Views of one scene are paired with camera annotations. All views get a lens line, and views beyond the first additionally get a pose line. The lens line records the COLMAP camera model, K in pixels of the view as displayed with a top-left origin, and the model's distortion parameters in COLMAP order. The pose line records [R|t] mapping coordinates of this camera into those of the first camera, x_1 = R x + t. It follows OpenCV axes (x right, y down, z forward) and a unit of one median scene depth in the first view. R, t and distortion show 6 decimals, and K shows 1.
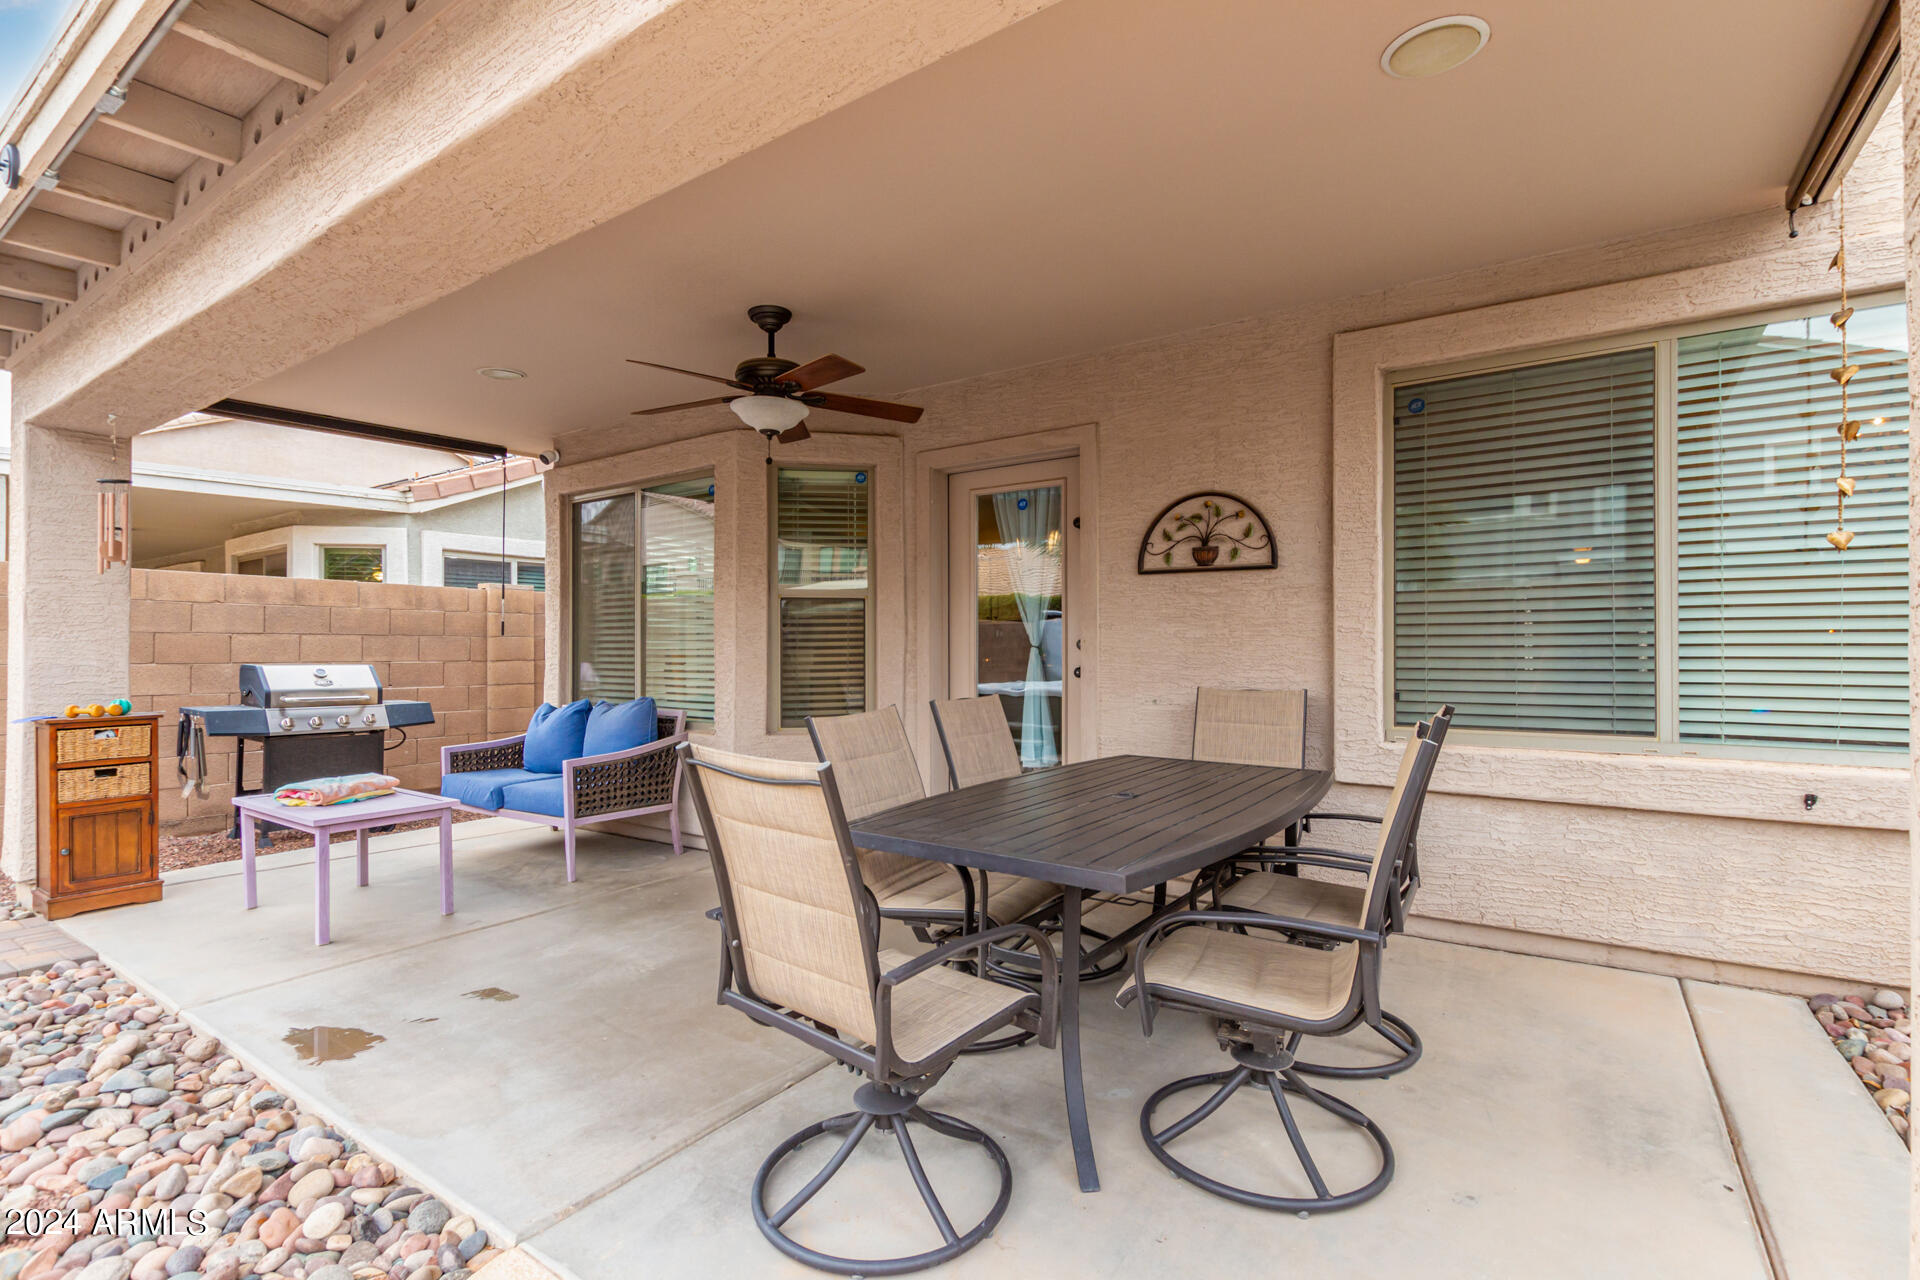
lens RADIAL K [[878.7, 0, 960.1], [0, 878.7, 655.2], [0, 0, 1]] dist [0.004669, 0.000163]
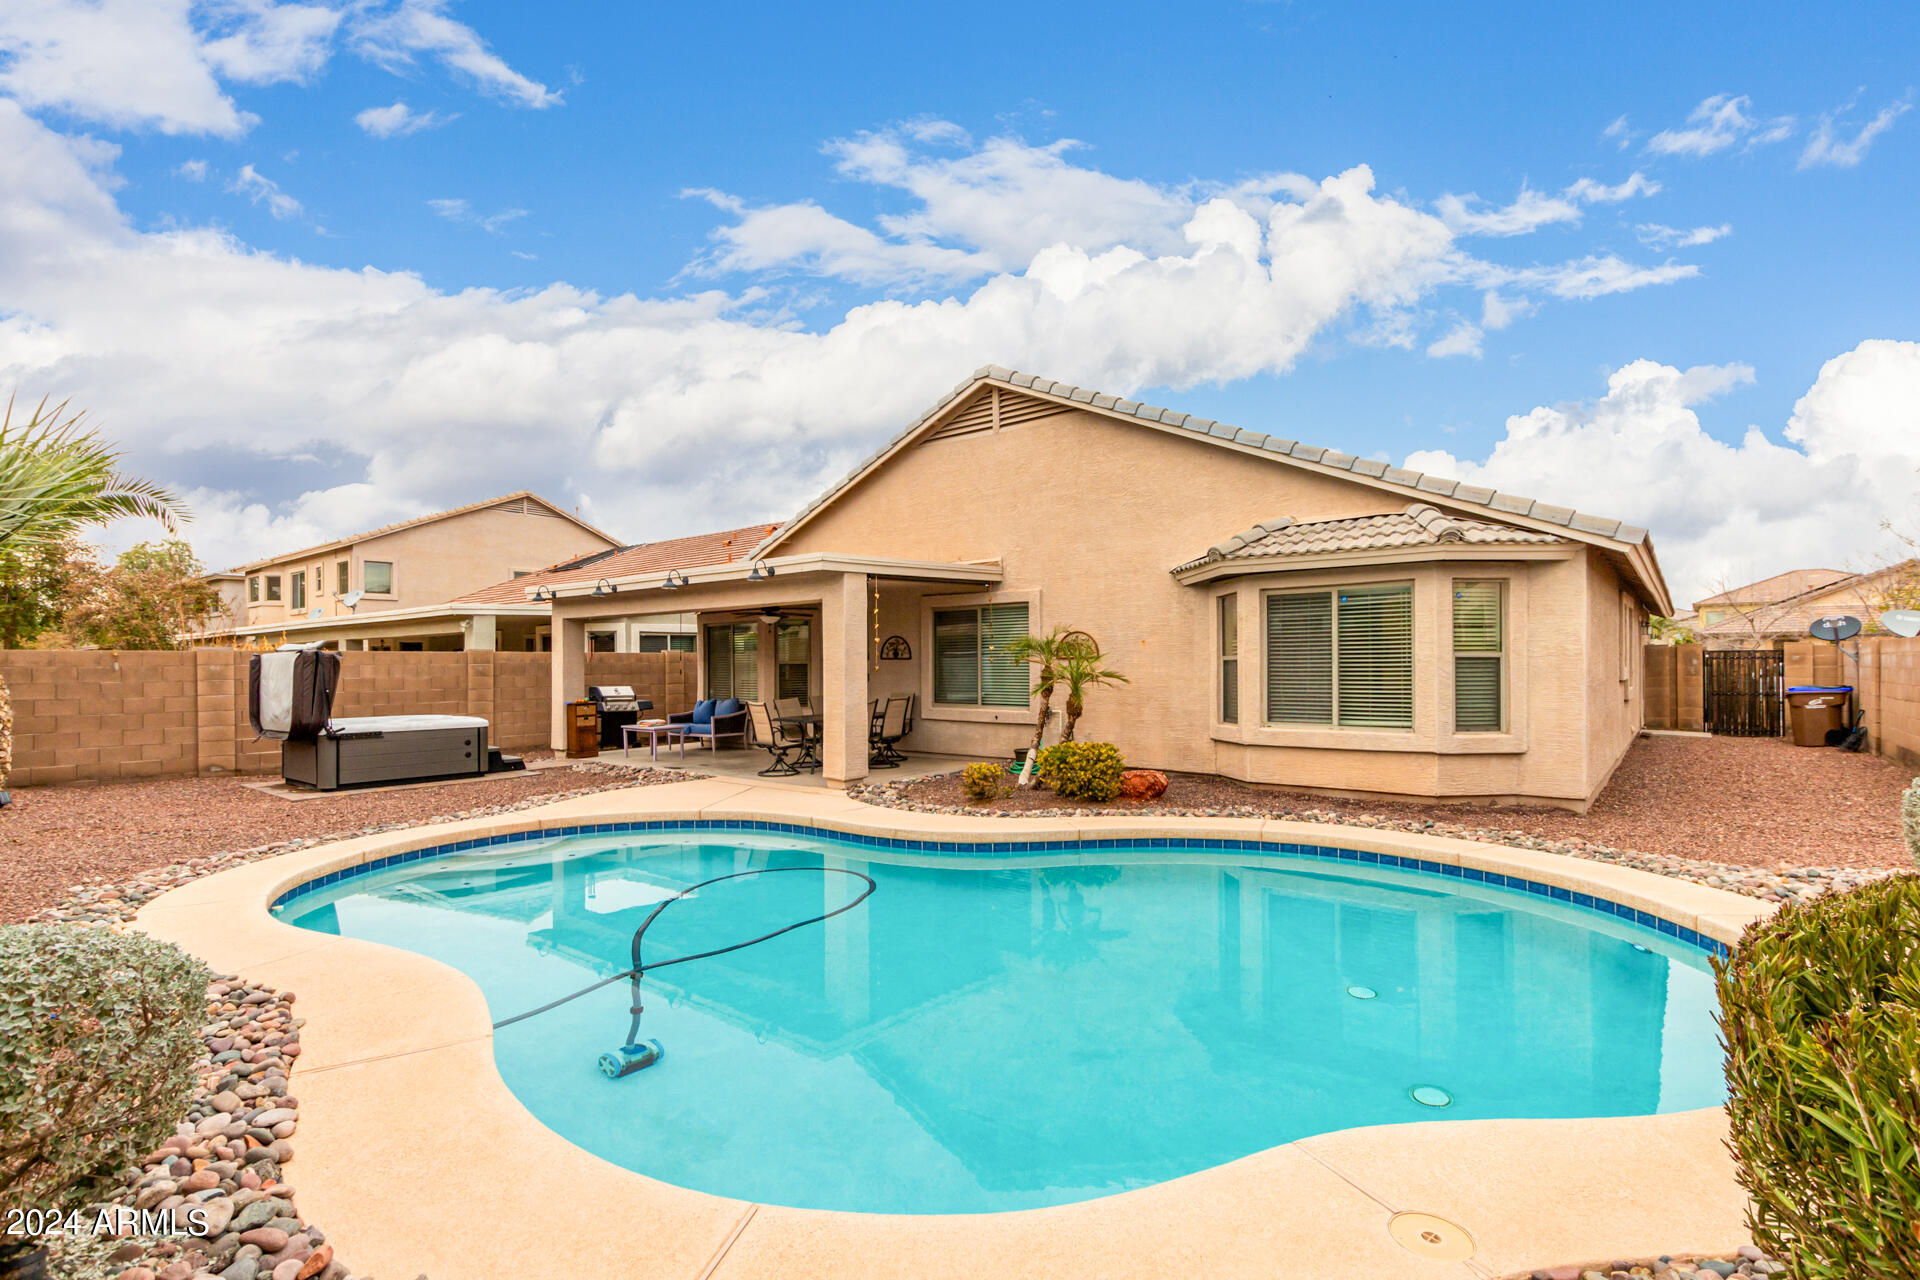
lens RADIAL K [[878.7, 0, 960.1], [0, 878.7, 655.2], [0, 0, 1]] dist [0.004669, 0.000163]
pose [[0.997012, -0.006530, -0.076967, 0.649768], [0.005400, 0.999875, -0.014883, -0.048104], [0.077055, 0.014423, 0.996923, -1.964366]]
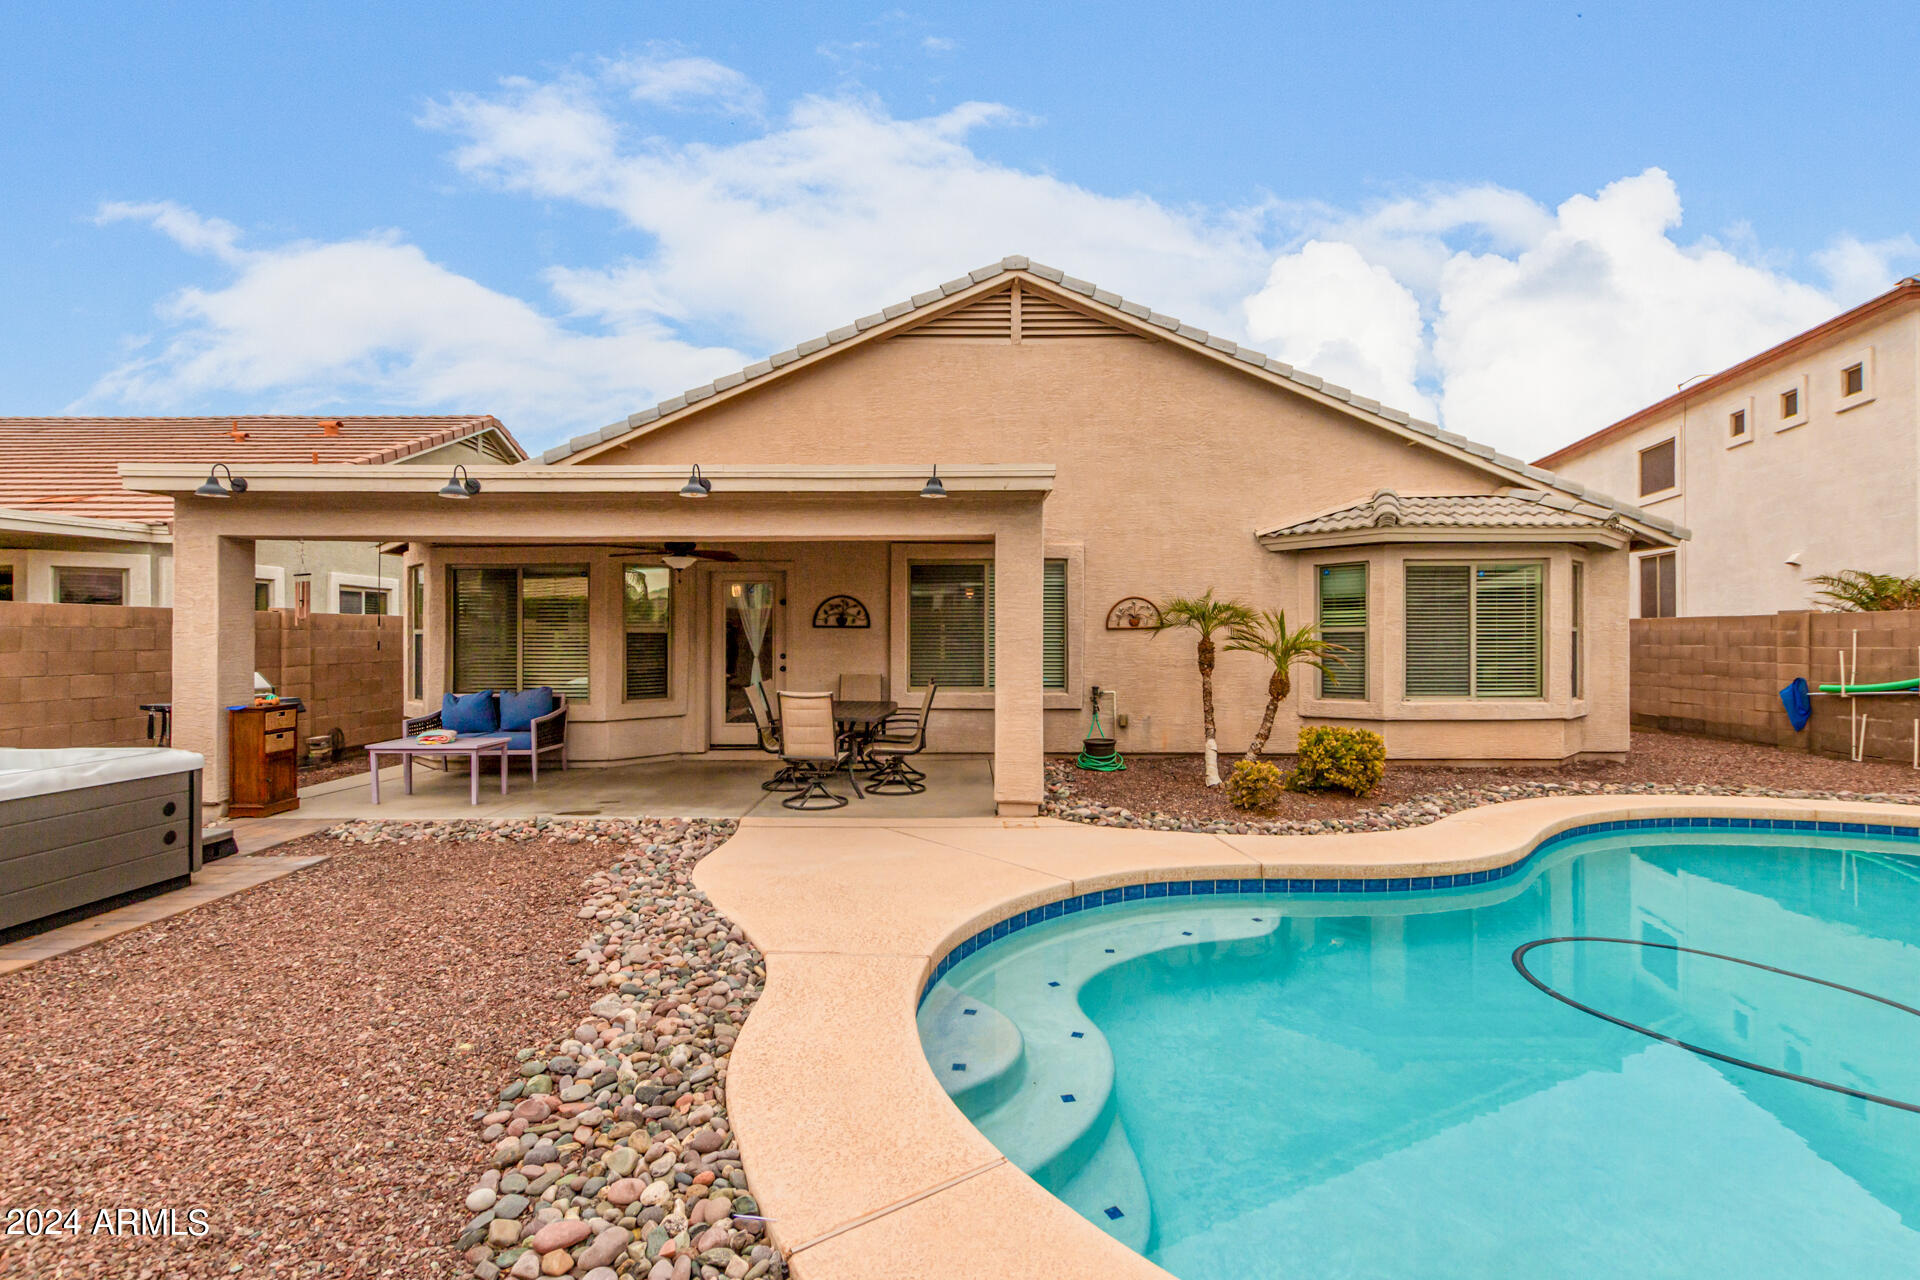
lens RADIAL K [[890.9, 0, 956.2], [0, 890.9, 630.4], [0, 0, 1]] dist [0.014787, 0.000163]
pose [[0.829921, 0.006530, 0.557843, -0.700655], [0.002402, 0.999880, -0.015277, -0.039708], [-0.557876, 0.014019, 0.829806, -1.035055]]
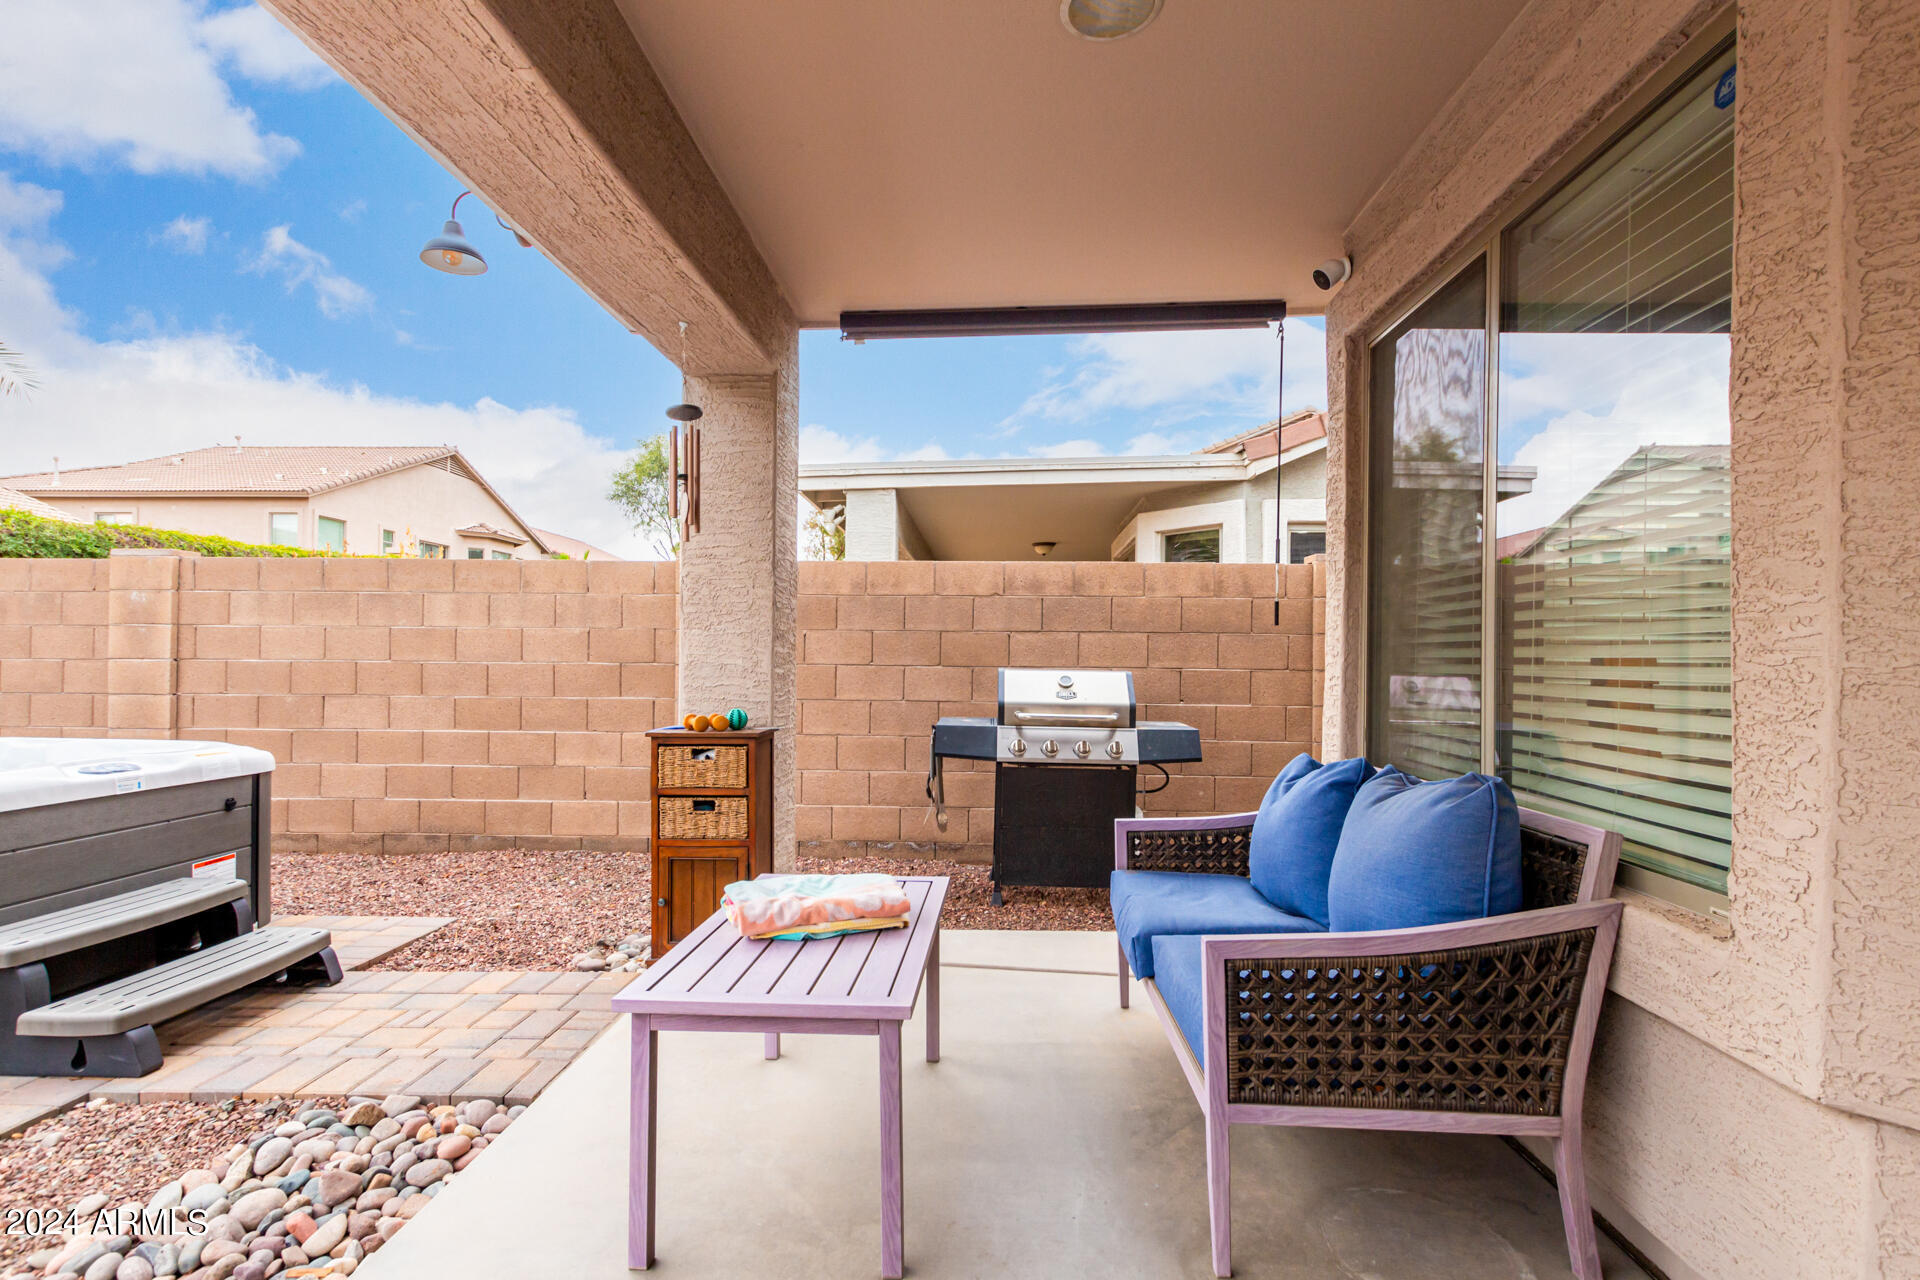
lens RADIAL K [[878.7, 0, 960.1], [0, 878.7, 655.2], [0, 0, 1]] dist [0.004669, 0.000163]
pose [[0.529649, 0.001905, -0.848215, -0.172214], [-0.013670, 0.999887, -0.006290, 0.004705], [0.848107, 0.014927, 0.529615, 0.646472]]
